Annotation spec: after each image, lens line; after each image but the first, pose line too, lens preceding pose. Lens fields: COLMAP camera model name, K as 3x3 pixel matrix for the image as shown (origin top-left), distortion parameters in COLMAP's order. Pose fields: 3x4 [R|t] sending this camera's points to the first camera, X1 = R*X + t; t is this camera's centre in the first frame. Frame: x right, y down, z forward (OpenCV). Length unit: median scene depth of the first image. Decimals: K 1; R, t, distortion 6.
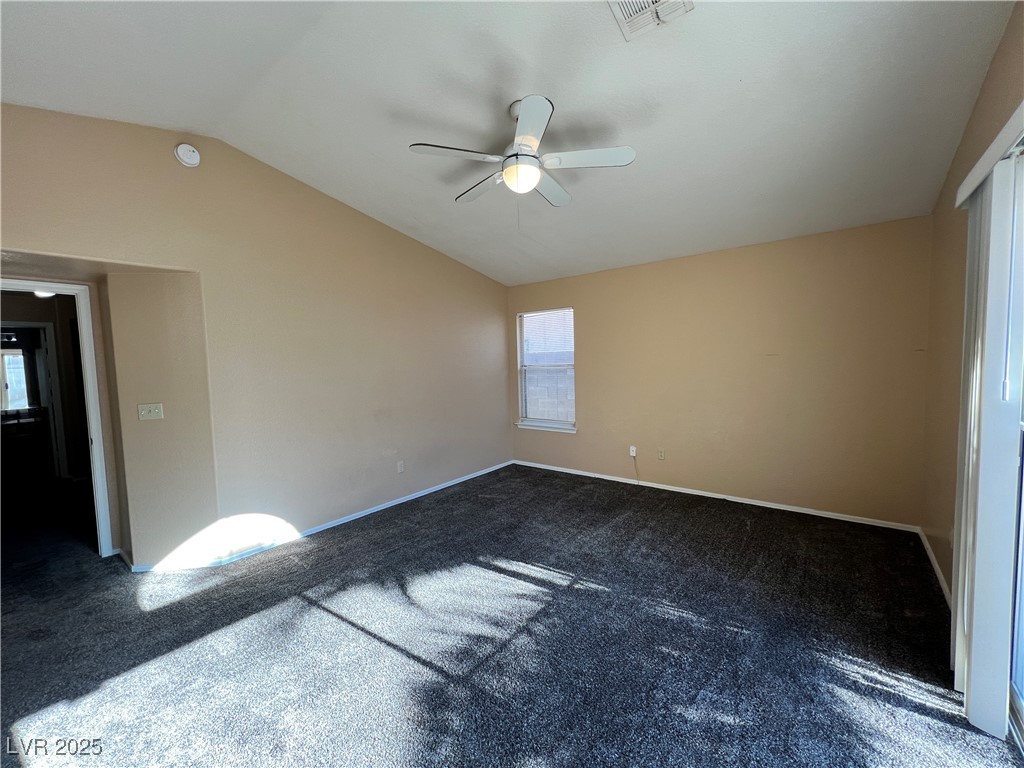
lens RADIAL K [[410.0, 0, 510.9], [0, 410.0, 385.7], [0, 0, 1]] dist [-0.001405, 0.000386]
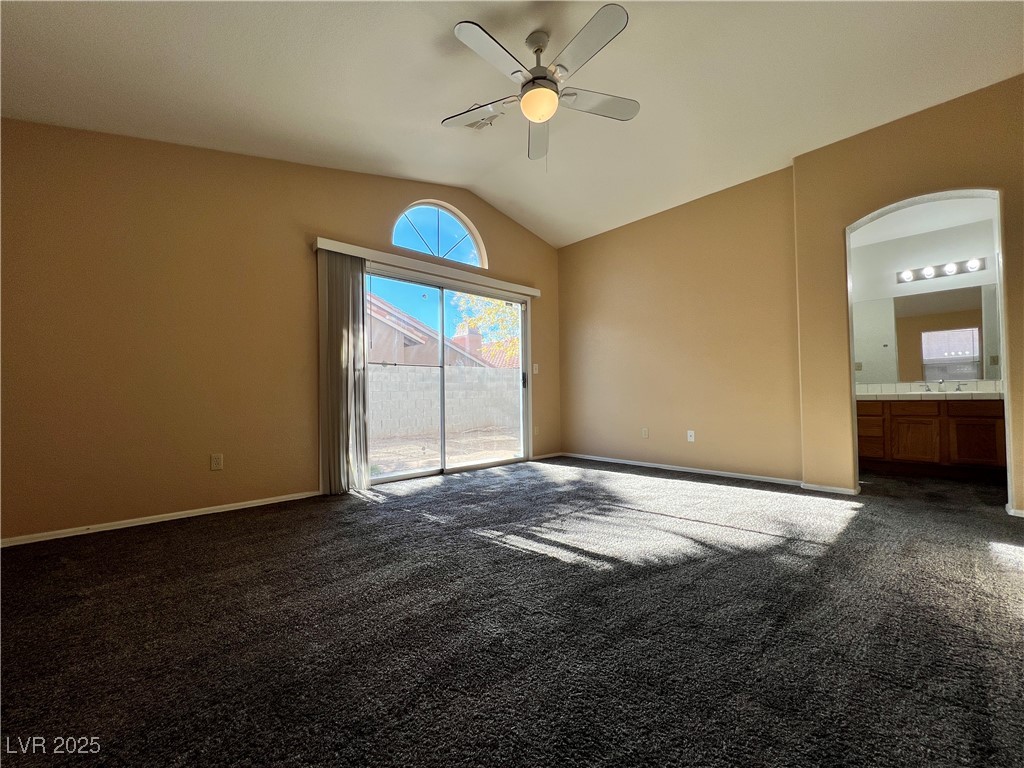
lens RADIAL K [[412.1, 0, 512.0], [0, 412.1, 387.6], [0, 0, 1]] dist [0.000059, -0.000043]
pose [[-0.987070, 0.048402, 0.152808, -0.024051], [0.055096, 0.997684, 0.039878, 0.110658], [-0.150524, 0.047781, -0.987451, 1.716969]]
